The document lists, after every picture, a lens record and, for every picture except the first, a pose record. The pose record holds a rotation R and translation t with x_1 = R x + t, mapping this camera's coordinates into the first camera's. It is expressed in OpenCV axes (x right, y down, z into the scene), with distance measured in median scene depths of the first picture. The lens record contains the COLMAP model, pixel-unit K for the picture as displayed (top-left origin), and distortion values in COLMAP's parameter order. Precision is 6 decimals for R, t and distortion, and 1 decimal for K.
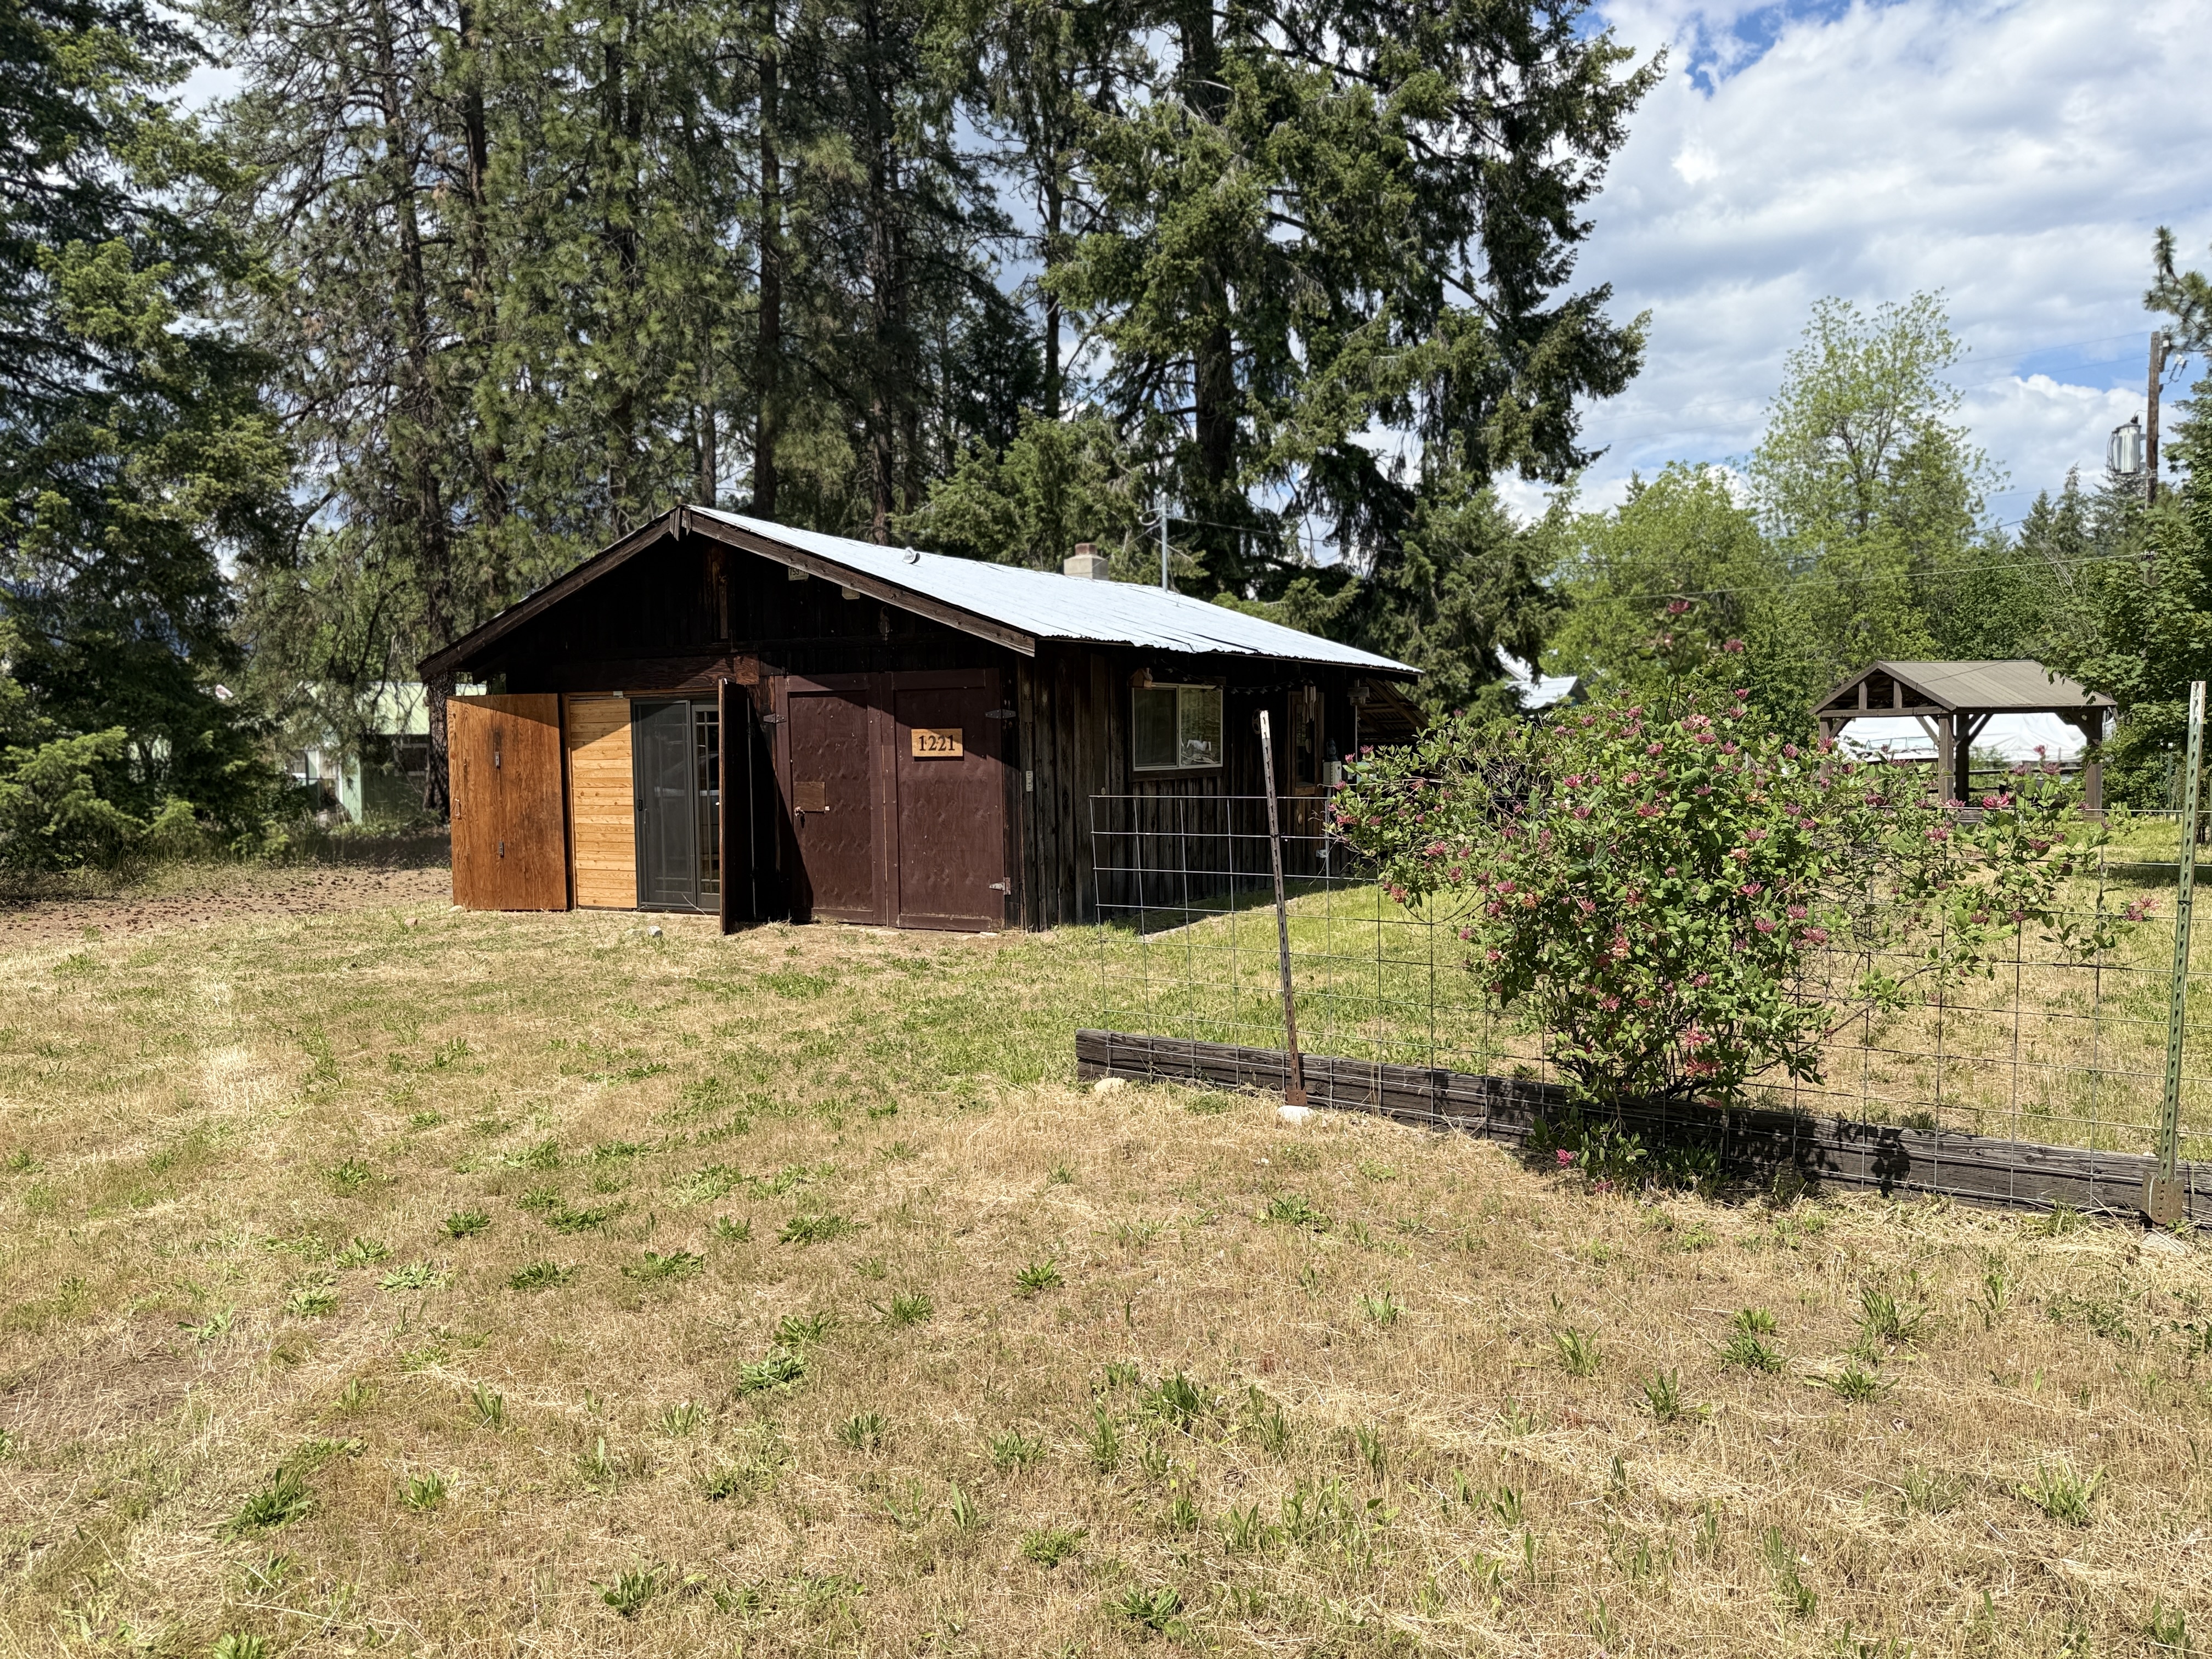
lens RADIAL K [[1550.5, 0, 1100.6], [0, 1550.5, 830.3], [0, 0, 1]] dist [0.055129, -0.068786]
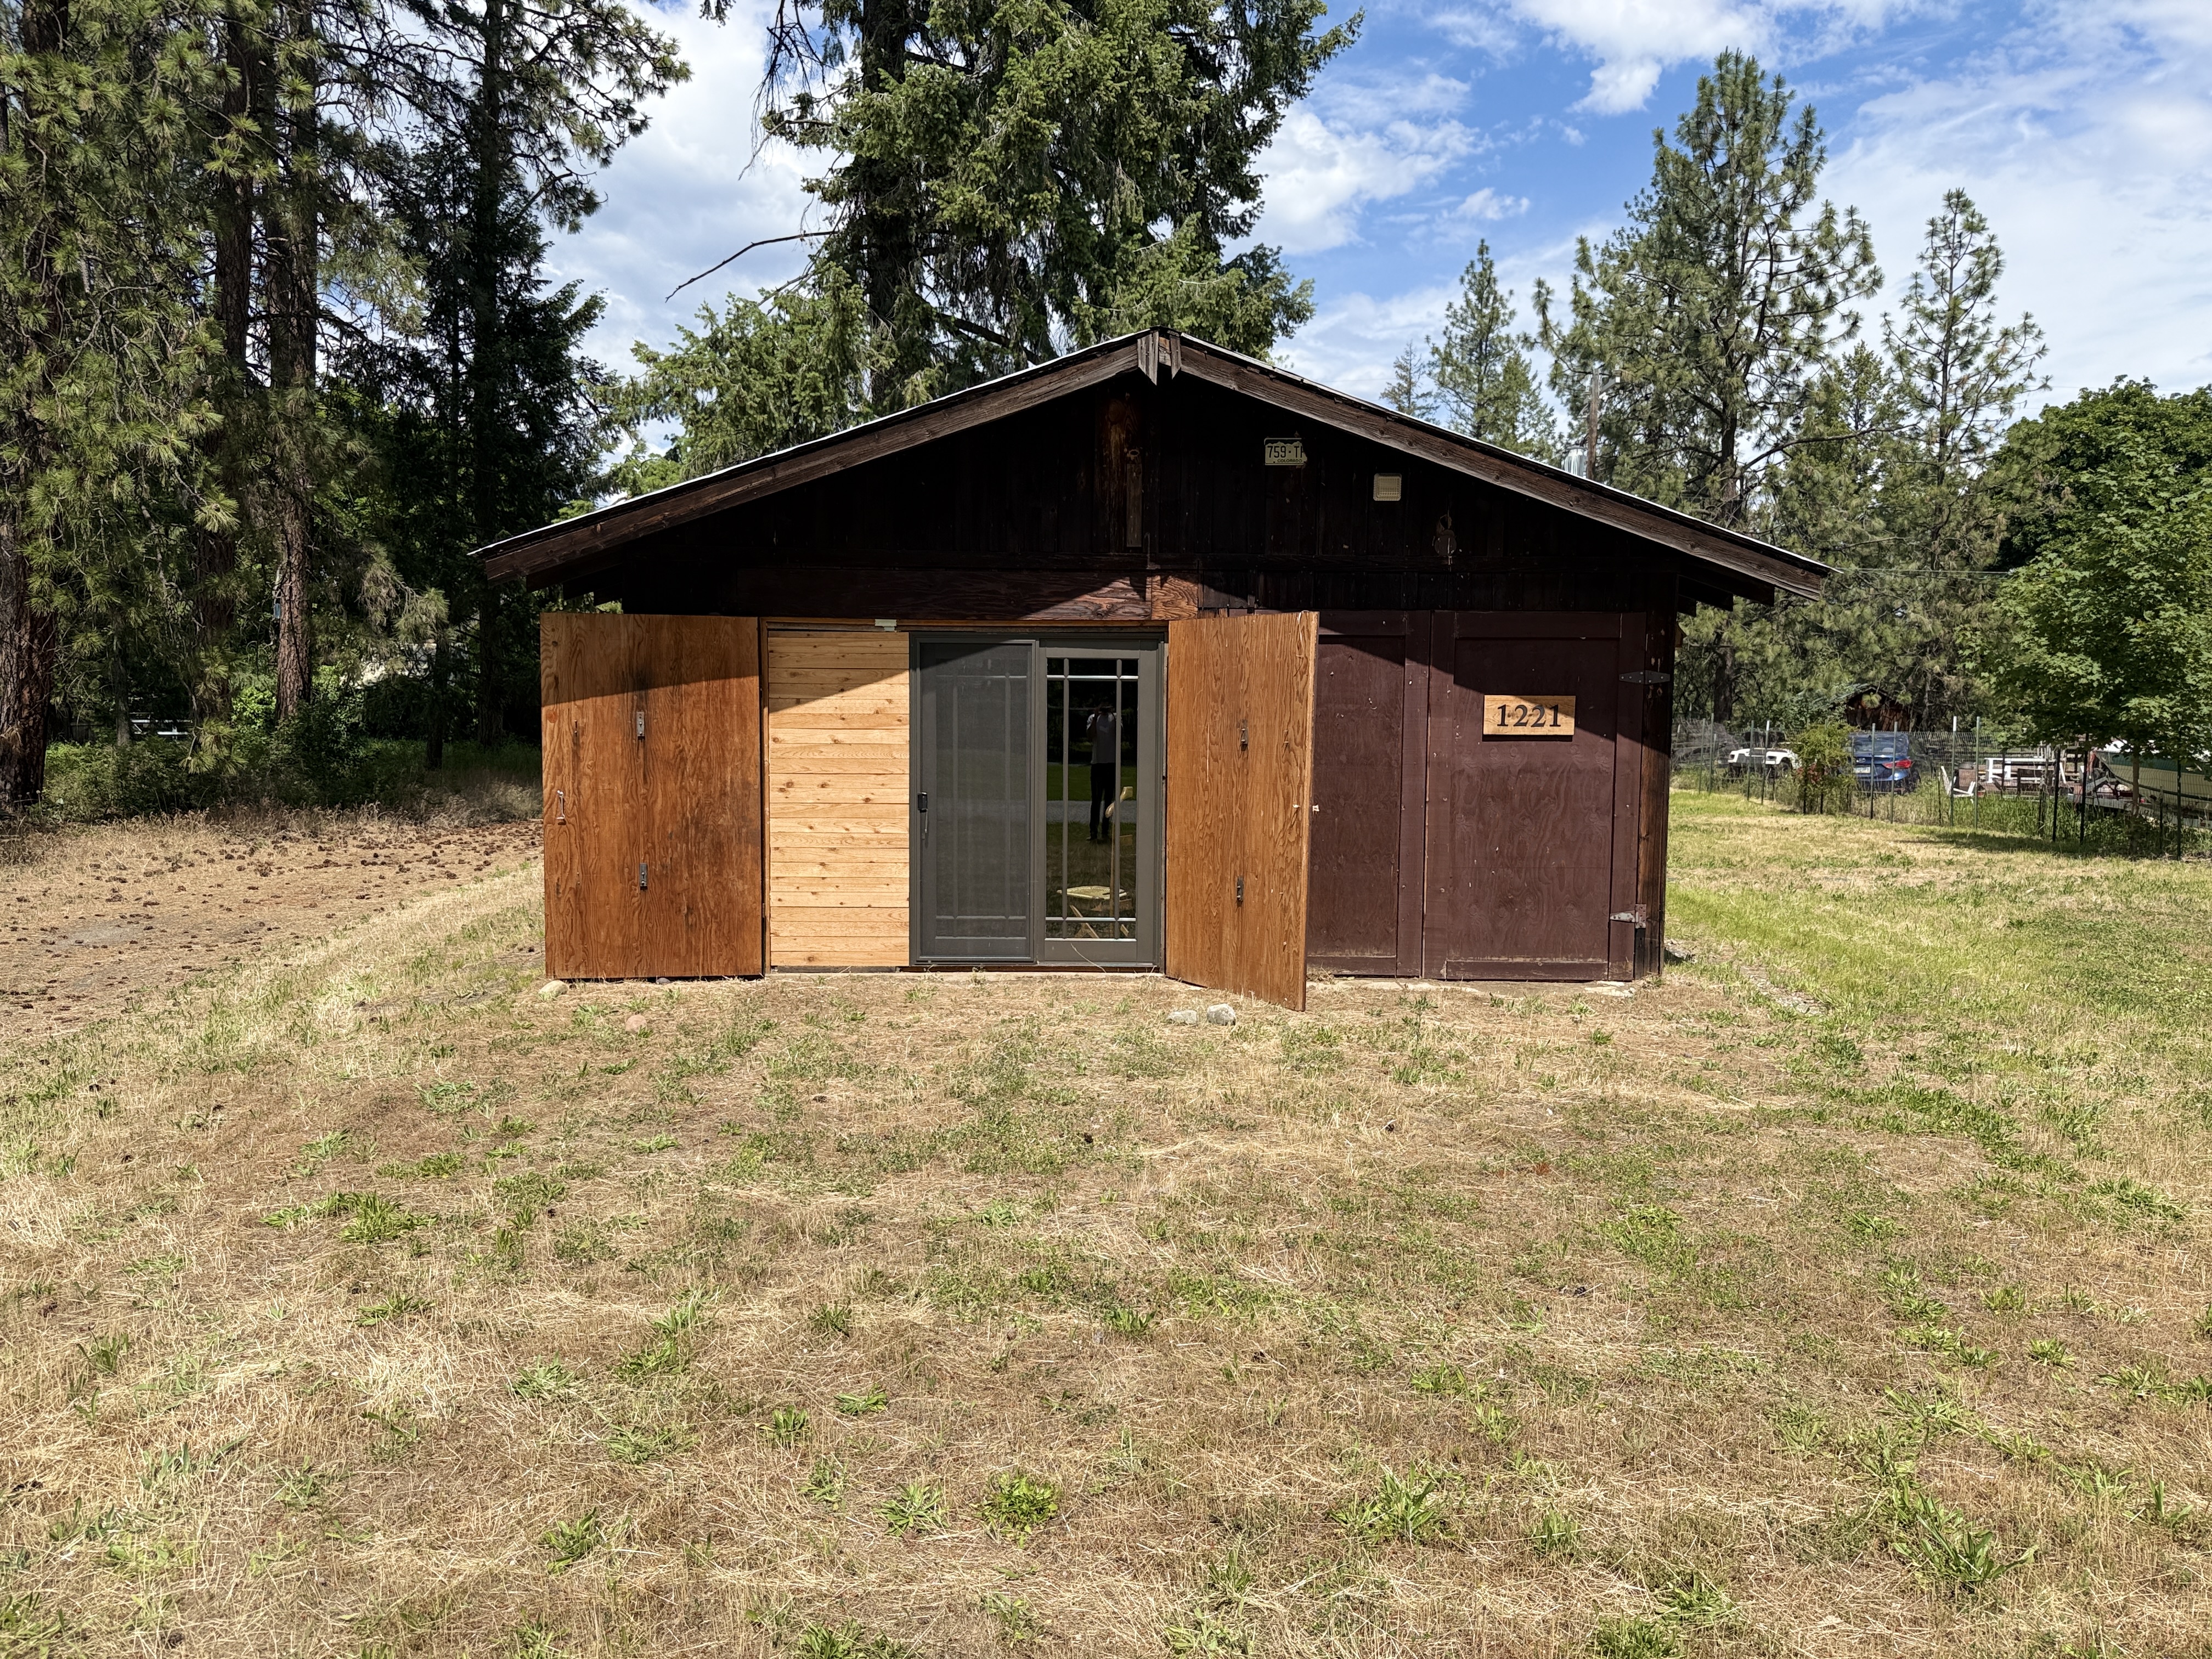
lens RADIAL K [[1550.5, 0, 1112.1], [0, 1550.5, 830.1], [0, 0, 1]] dist [0.055129, -0.068786]
pose [[0.853075, -0.020158, 0.521399, -0.404429], [0.007014, 0.999606, 0.027170, -0.015634], [-0.521742, -0.019521, 0.852880, 0.308610]]
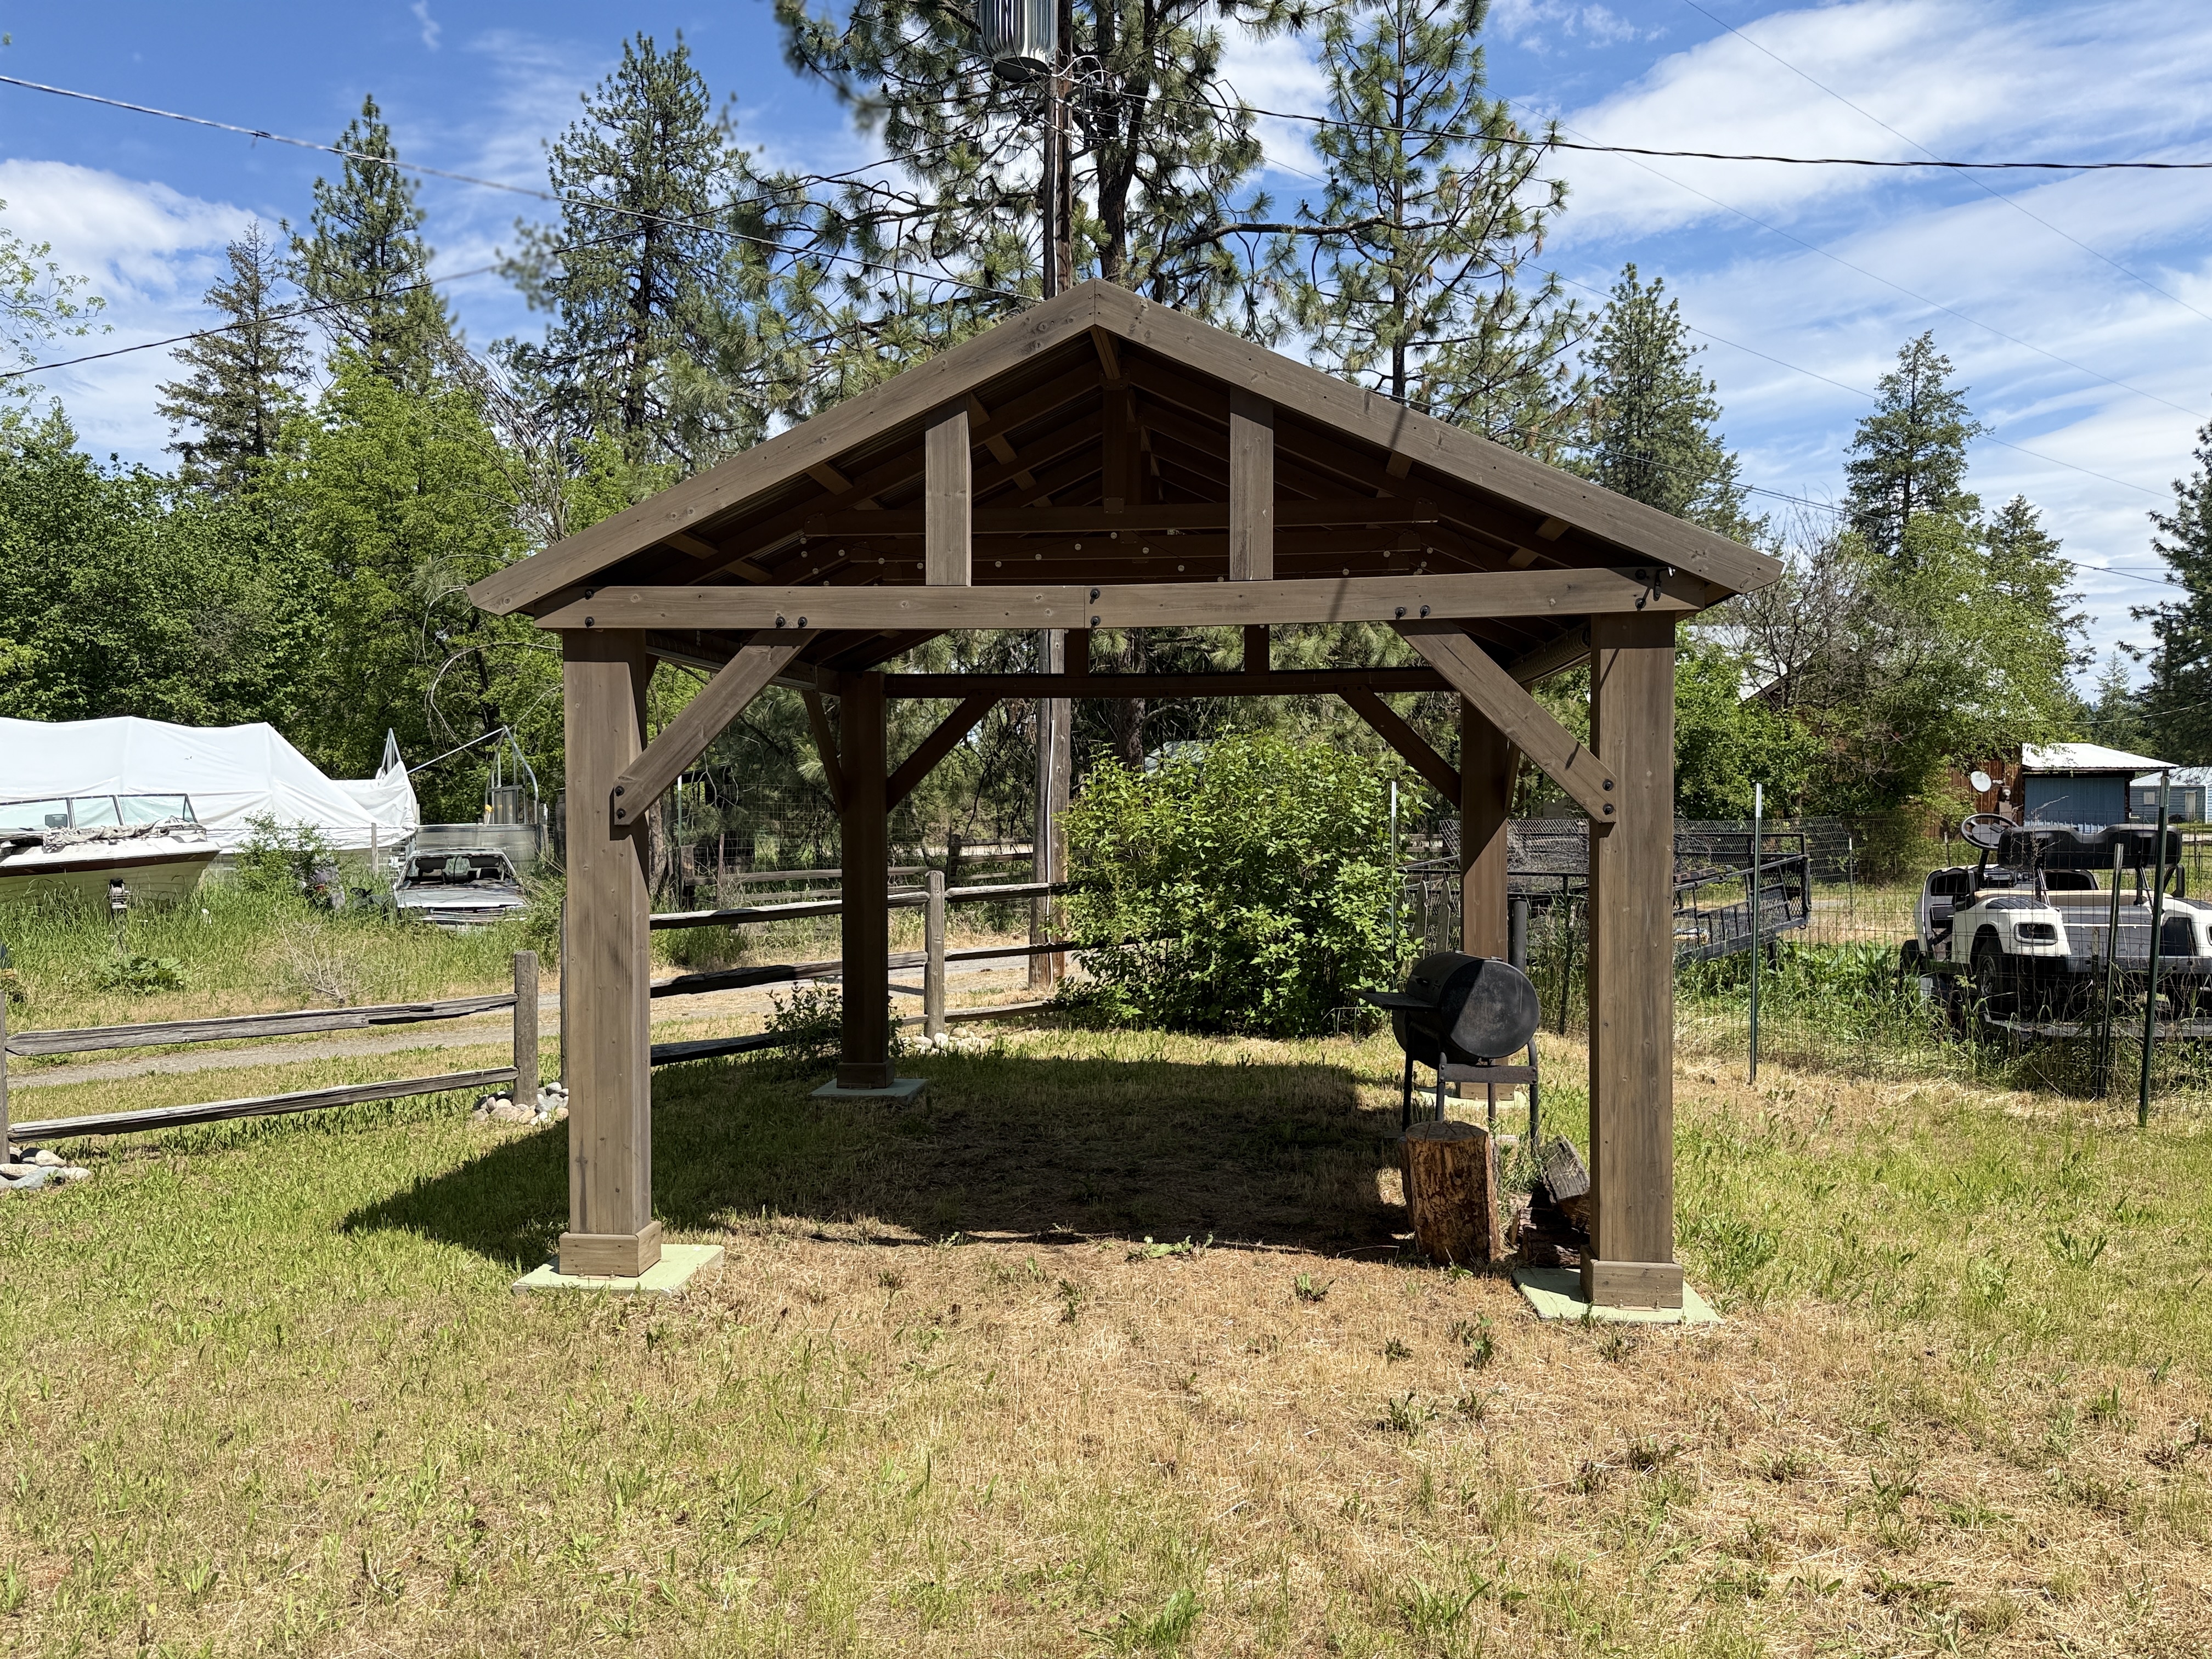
lens RADIAL K [[1550.5, 0, 1098.2], [0, 1550.5, 814.2], [0, 0, 1]] dist [0.055129, -0.068786]
pose [[0.321165, 0.006015, 0.947004, 0.527315], [0.049608, 0.998500, -0.023166, -0.076406], [-0.945723, 0.054419, 0.320385, 1.450040]]
